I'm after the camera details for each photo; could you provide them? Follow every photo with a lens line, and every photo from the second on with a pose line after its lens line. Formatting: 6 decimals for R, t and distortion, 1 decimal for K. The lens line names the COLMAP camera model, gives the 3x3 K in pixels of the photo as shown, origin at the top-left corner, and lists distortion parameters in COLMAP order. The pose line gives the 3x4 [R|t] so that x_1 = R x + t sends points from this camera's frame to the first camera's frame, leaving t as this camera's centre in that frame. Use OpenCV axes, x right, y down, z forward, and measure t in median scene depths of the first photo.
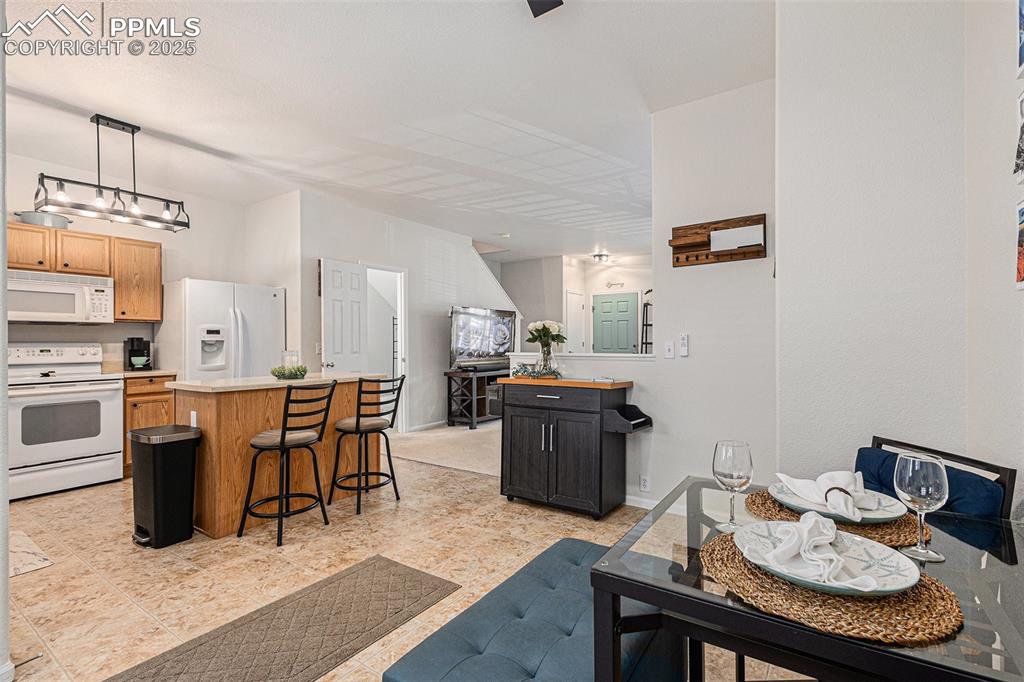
lens RADIAL K [[476.5, 0, 512.0], [0, 476.5, 341.0], [0, 0, 1]] dist [0.008465, -0.000305]
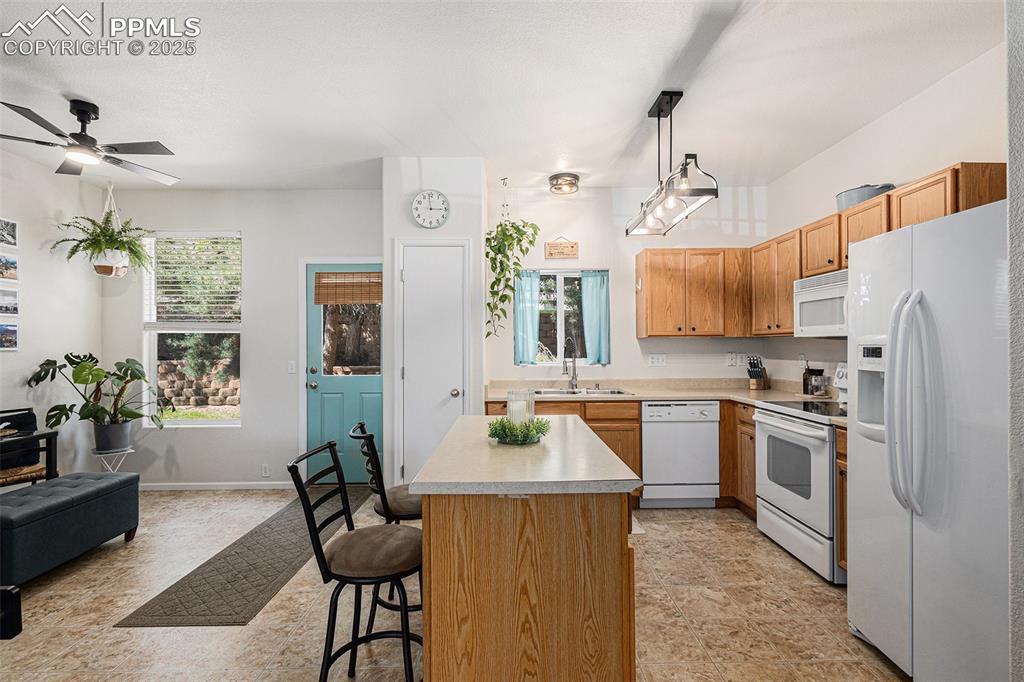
lens RADIAL K [[474.8, 0, 519.1], [0, 474.8, 347.2], [0, 0, 1]] dist [0.007985, 0.000651]
pose [[-0.802024, 0.009888, -0.597210, -0.100936], [0.009263, 0.999949, 0.004117, -0.028848], [0.597220, -0.002229, -0.802074, 1.187187]]
